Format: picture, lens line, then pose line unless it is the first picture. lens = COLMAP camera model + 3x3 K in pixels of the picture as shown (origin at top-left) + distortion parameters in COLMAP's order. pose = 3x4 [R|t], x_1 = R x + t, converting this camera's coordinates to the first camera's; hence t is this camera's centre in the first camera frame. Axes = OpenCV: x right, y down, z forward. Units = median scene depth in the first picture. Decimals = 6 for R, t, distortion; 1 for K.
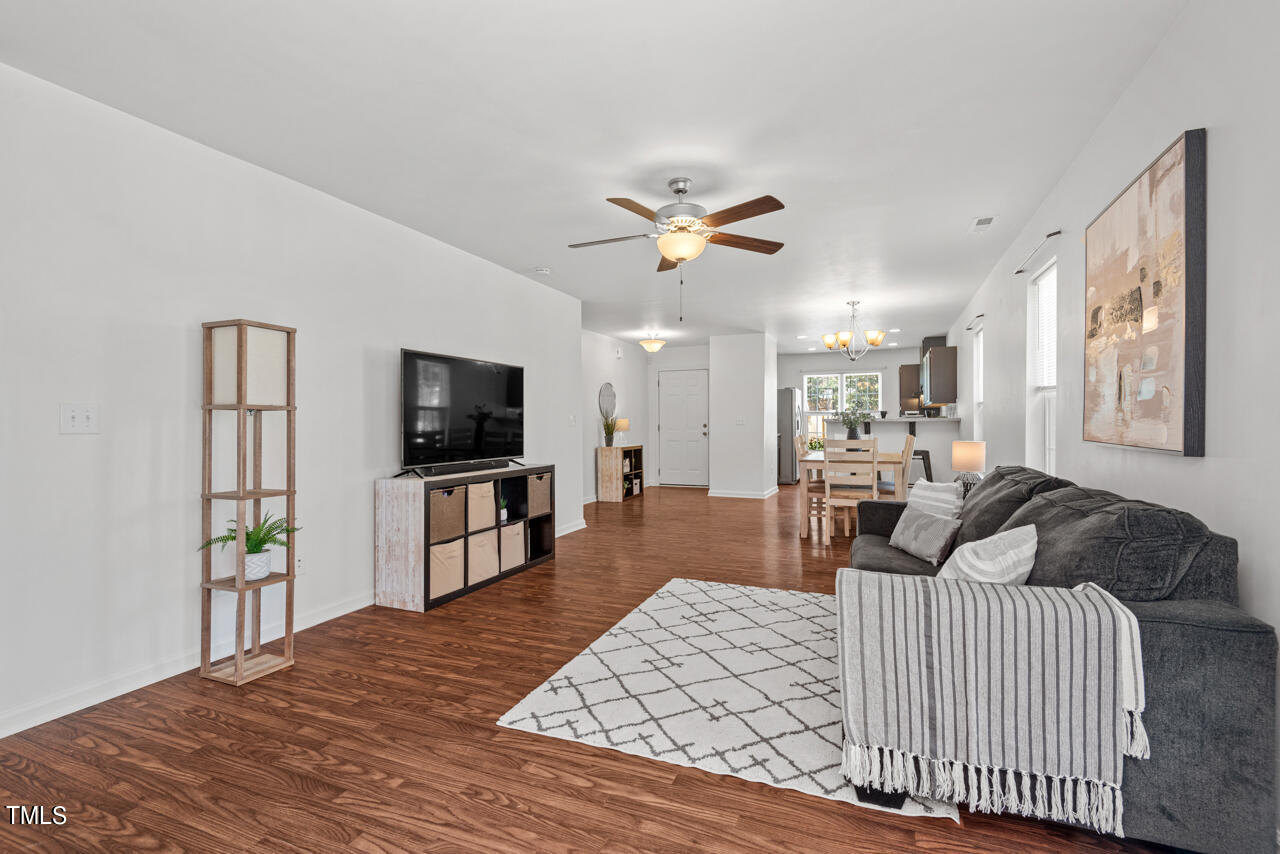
lens RADIAL K [[583.5, 0, 637.3], [0, 583.5, 419.1], [0, 0, 1]] dist [-0.002889, 0.000294]
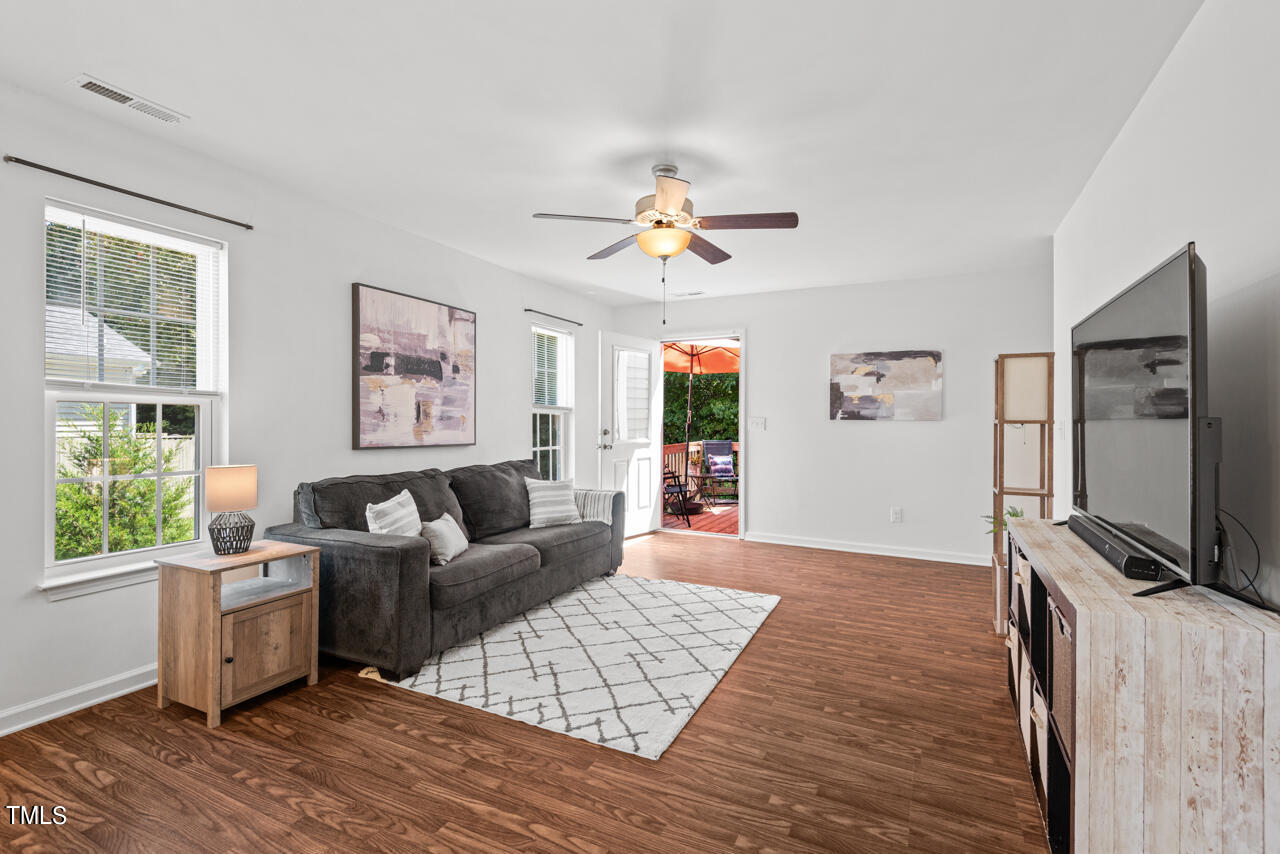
lens RADIAL K [[583.5, 0, 637.3], [0, 583.5, 419.1], [0, 0, 1]] dist [-0.002889, 0.000294]
pose [[-0.998258, -0.002023, 0.058969, 0.070170], [-0.002437, 0.999973, -0.006951, -0.013465], [-0.058953, -0.007083, -0.998236, 2.058410]]
